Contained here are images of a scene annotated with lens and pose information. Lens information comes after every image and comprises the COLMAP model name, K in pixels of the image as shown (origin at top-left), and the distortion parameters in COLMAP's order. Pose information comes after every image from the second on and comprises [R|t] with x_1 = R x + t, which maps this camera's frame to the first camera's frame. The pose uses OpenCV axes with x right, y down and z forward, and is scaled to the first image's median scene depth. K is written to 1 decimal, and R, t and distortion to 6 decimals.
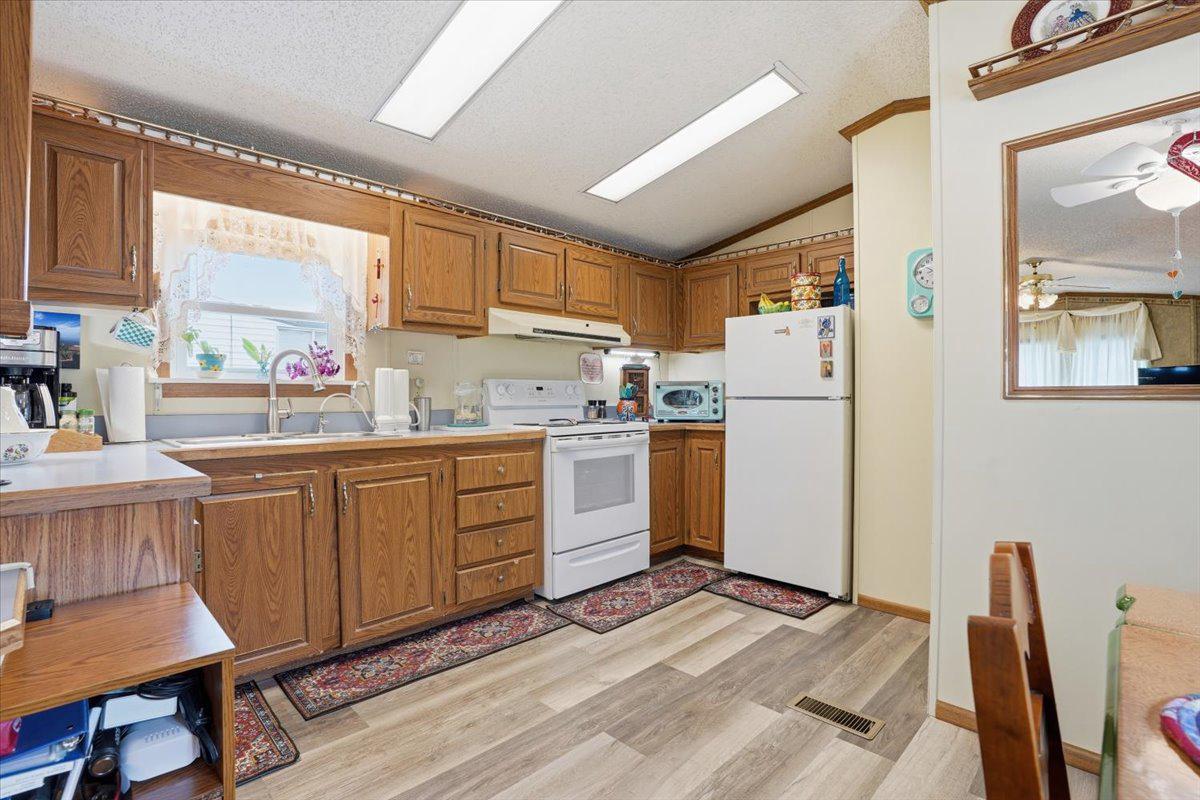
lens RADIAL K [[566.9, 0, 595.9], [0, 566.9, 395.4], [0, 0, 1]] dist [-0.062996, 0.021157]
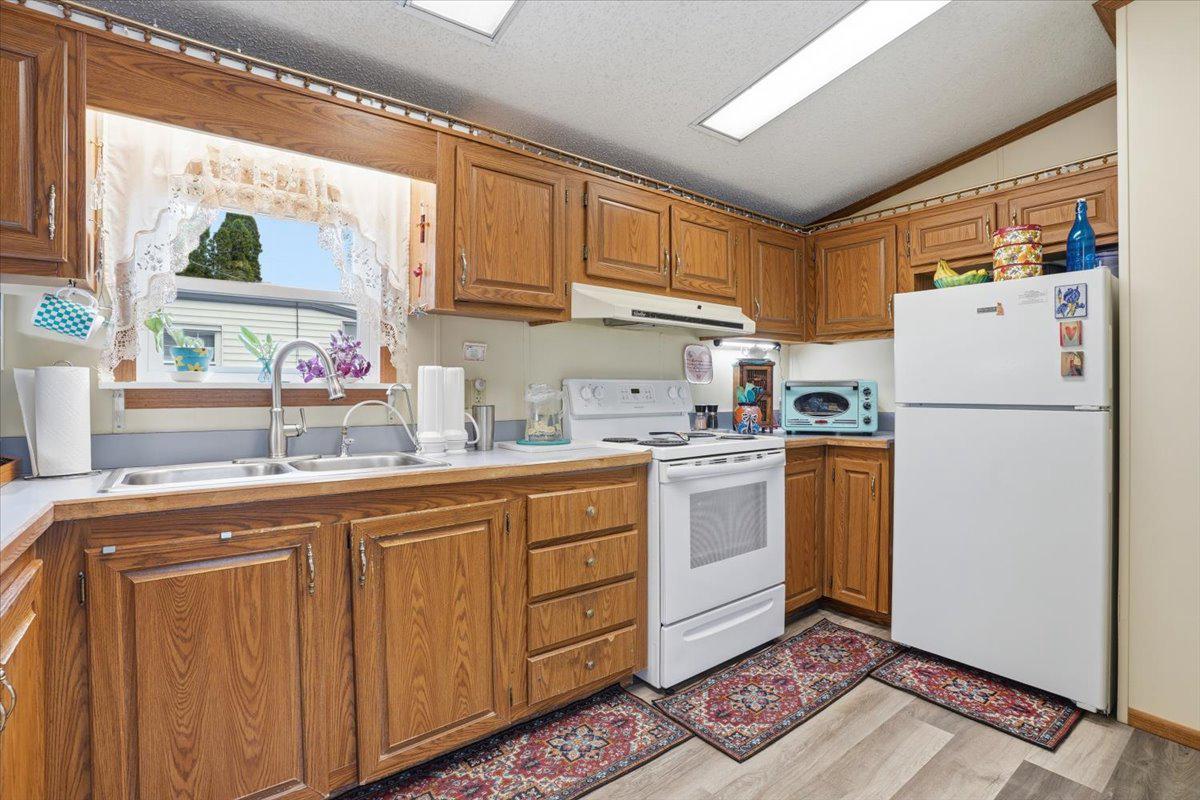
lens RADIAL K [[566.9, 0, 593.8], [0, 566.9, 388.5], [0, 0, 1]] dist [-0.062996, 0.021157]
pose [[0.991678, -0.000419, -0.128740, -0.069065], [-0.000083, 0.999992, -0.003893, -0.015425], [0.128740, 0.003872, 0.991671, 0.284388]]
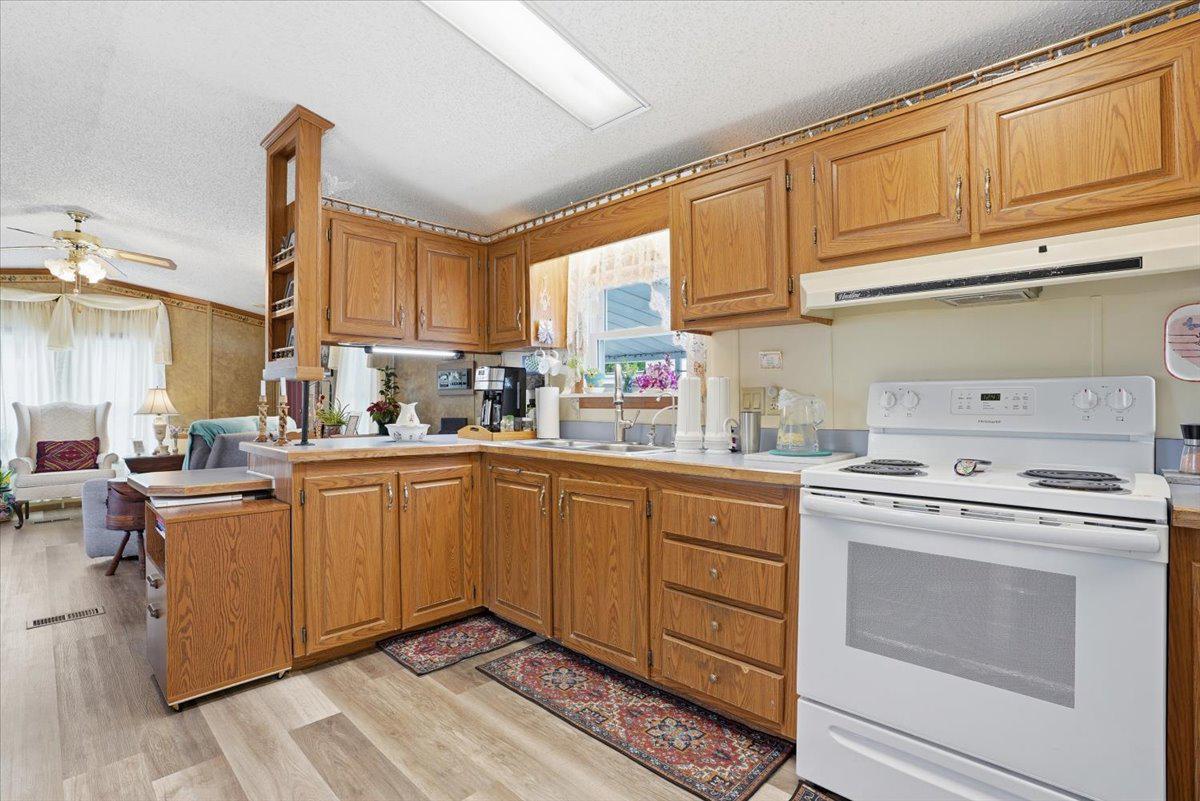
lens RADIAL K [[566.9, 0, 596.5], [0, 566.9, 405.7], [0, 0, 1]] dist [-0.062996, 0.021157]
pose [[0.018047, 0.005416, -0.999822, 0.467363], [-0.003167, 0.999981, 0.005360, -0.008086], [0.999832, 0.003069, 0.018064, 0.782699]]
